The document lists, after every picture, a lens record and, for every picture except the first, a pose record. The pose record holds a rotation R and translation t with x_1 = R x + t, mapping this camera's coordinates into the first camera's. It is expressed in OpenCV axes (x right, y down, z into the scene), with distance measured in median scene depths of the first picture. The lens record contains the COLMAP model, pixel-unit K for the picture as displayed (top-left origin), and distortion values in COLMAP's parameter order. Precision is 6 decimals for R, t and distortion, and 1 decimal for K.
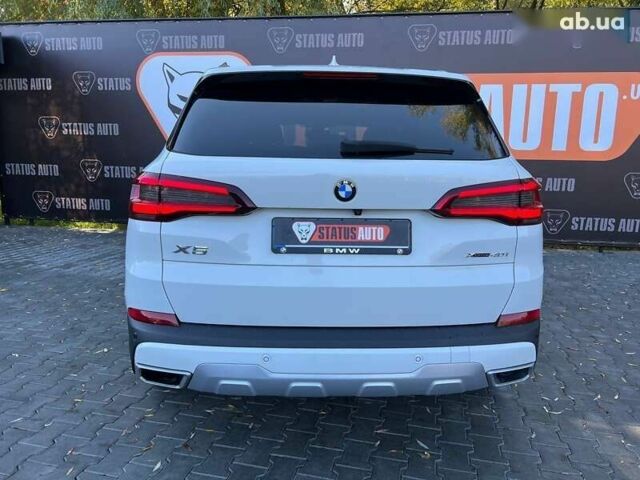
lens RADIAL K [[484.7, 0, 323.1], [0, 484.7, 241.6], [0, 0, 1]] dist [0.047010, -0.055738]
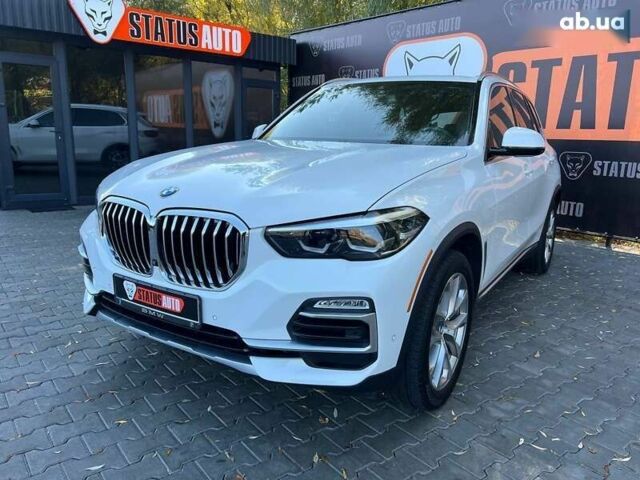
lens RADIAL K [[484.7, 0, 323.1], [0, 484.7, 241.6], [0, 0, 1]] dist [0.047010, -0.055738]
pose [[0.790690, 0.131417, -0.597946, 0.249404], [-0.120816, 0.990977, 0.058038, 0.005000], [0.600178, 0.026352, 0.799432, 0.061905]]
